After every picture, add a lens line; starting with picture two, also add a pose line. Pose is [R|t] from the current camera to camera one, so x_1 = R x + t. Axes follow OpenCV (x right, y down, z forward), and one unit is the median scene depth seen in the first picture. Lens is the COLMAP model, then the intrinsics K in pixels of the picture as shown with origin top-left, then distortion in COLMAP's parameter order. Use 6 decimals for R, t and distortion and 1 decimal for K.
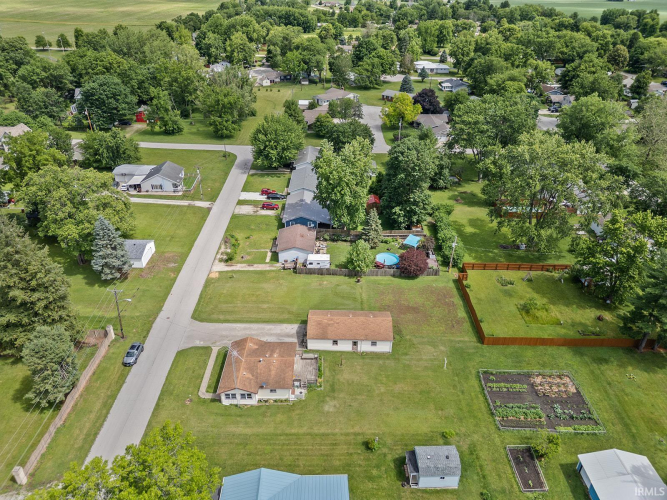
lens RADIAL K [[466.6, 0, 333.5], [0, 466.6, 250.0], [0, 0, 1]] dist [0.085619, -0.087793]
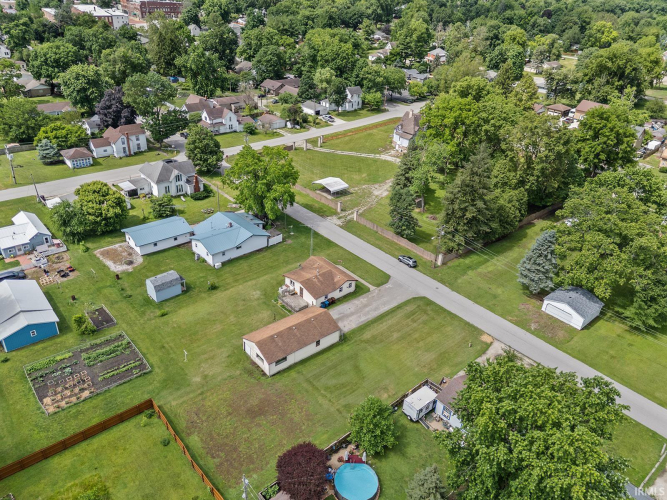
lens RADIAL K [[501.8, 0, 333.5], [0, 501.8, 250.0], [0, 0, 1]] dist [0.066353, -0.009799]
pose [[-0.751004, 0.279473, -0.598237, 0.434702], [-0.388668, 0.545321, 0.742672, -0.584057], [0.533788, 0.790266, -0.300916, 0.990335]]
